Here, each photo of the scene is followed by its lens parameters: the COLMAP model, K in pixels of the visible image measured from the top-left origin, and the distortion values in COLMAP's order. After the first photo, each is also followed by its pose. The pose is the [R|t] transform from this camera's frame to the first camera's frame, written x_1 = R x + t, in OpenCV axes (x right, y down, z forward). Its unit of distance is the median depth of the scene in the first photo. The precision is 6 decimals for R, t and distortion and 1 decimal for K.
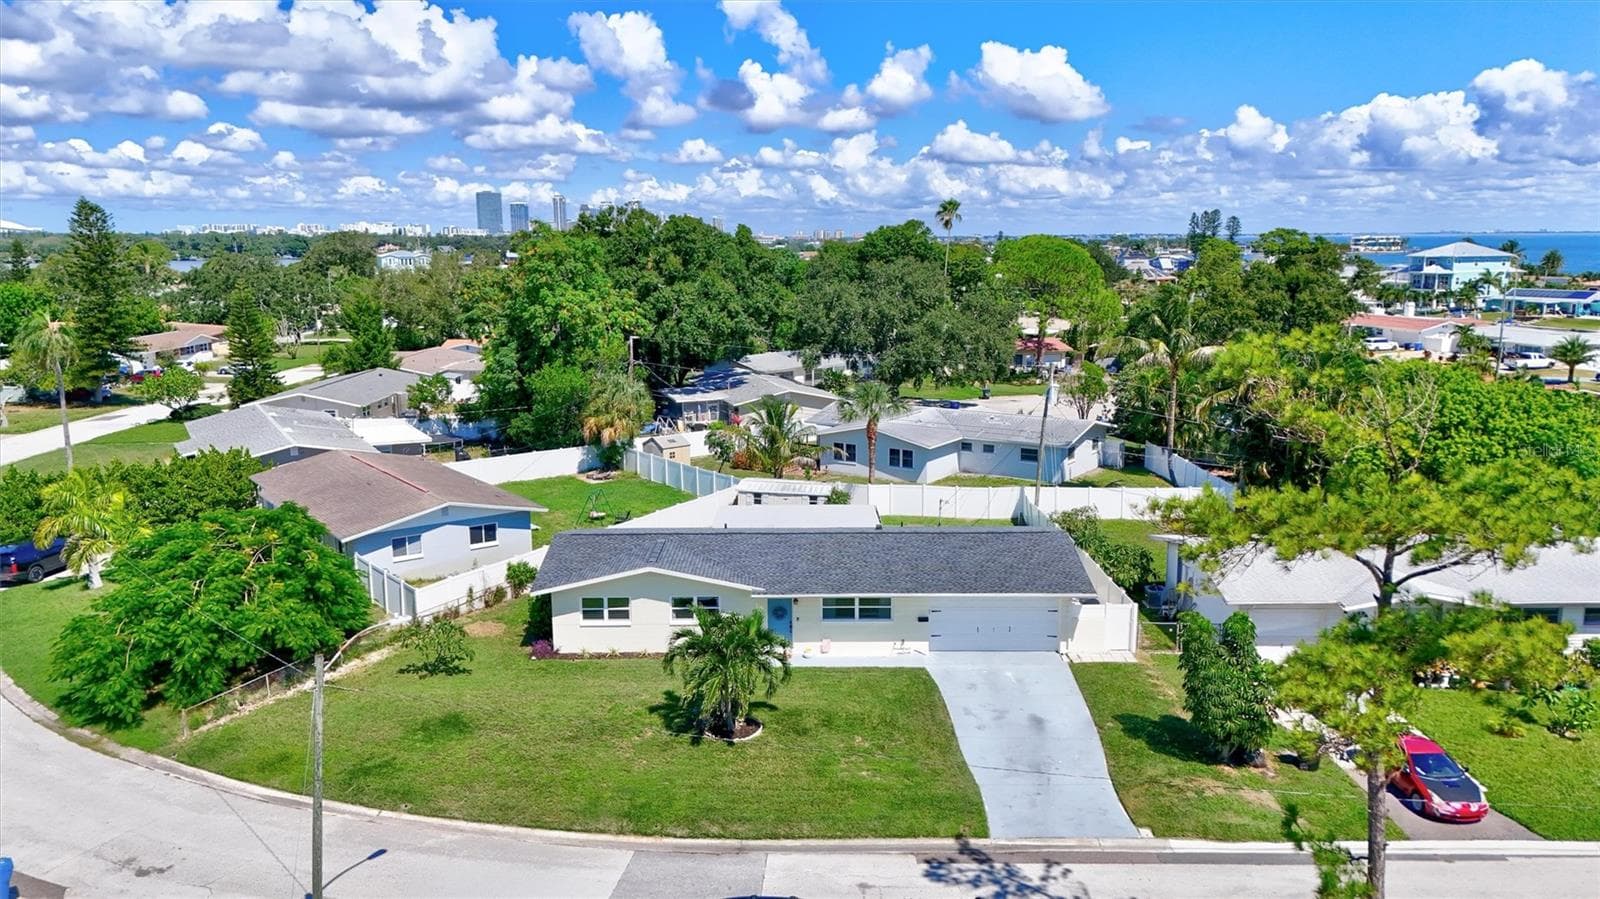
lens RADIAL K [[1194.0, 0, 801.6], [0, 1194.0, 449.2], [0, 0, 1]] dist [-0.012999, -0.010732]
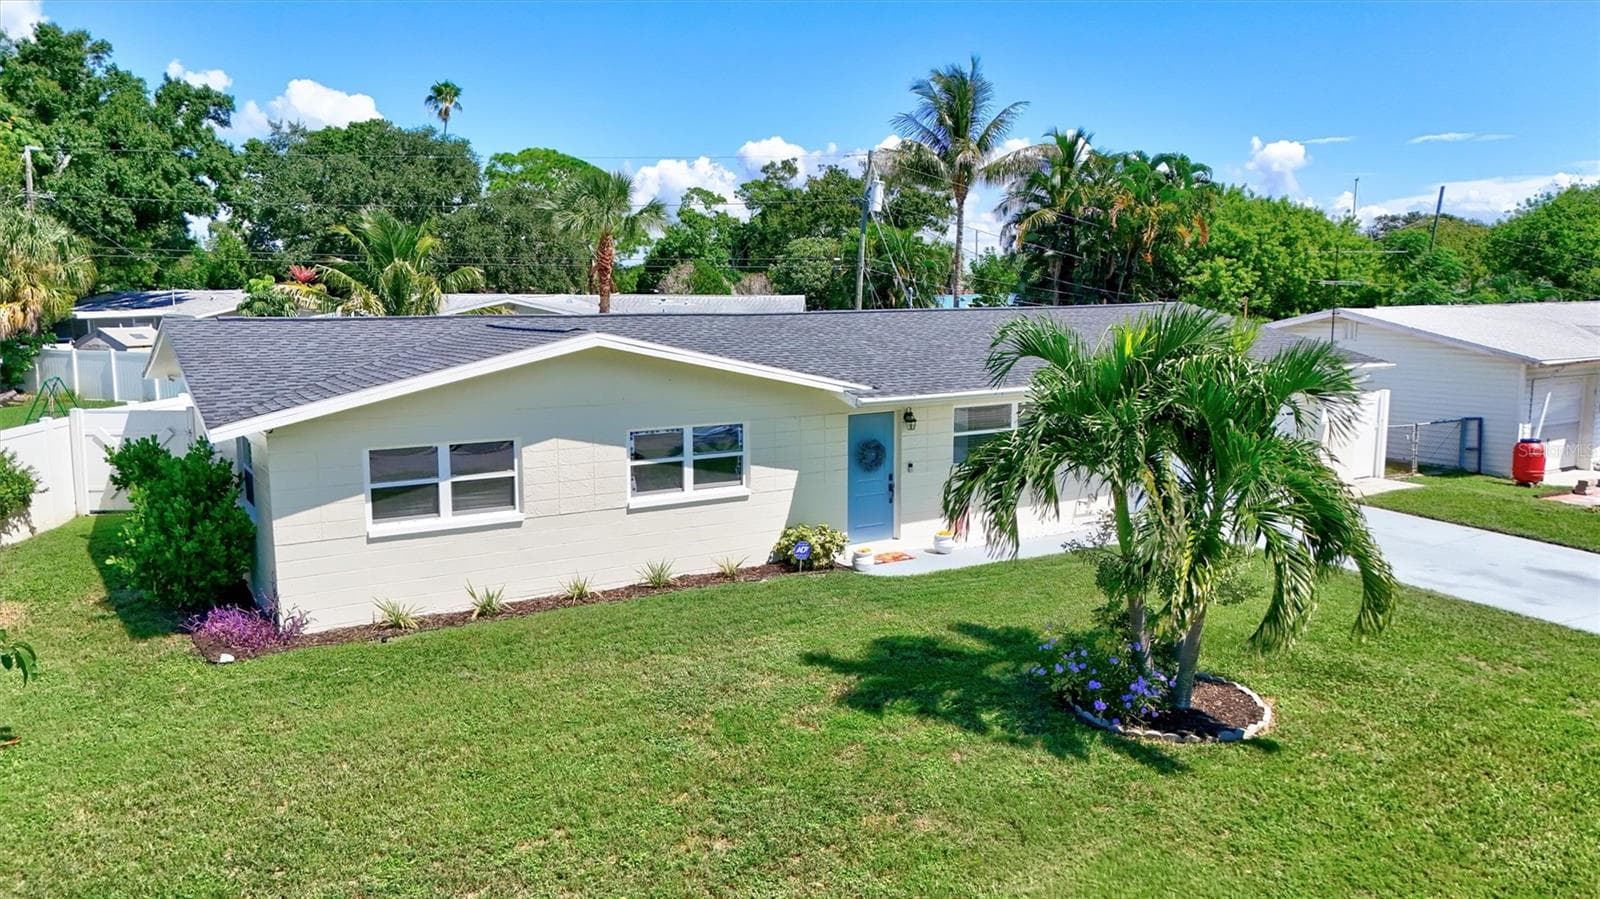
lens RADIAL K [[1194.0, 0, 802.5], [0, 1194.0, 449.3], [0, 0, 1]] dist [-0.012999, -0.010732]
pose [[0.826072, -0.058662, 0.560504, -0.267283], [0.096927, 0.994536, -0.038763, 0.147941], [-0.555167, 0.086349, 0.827244, 0.669126]]
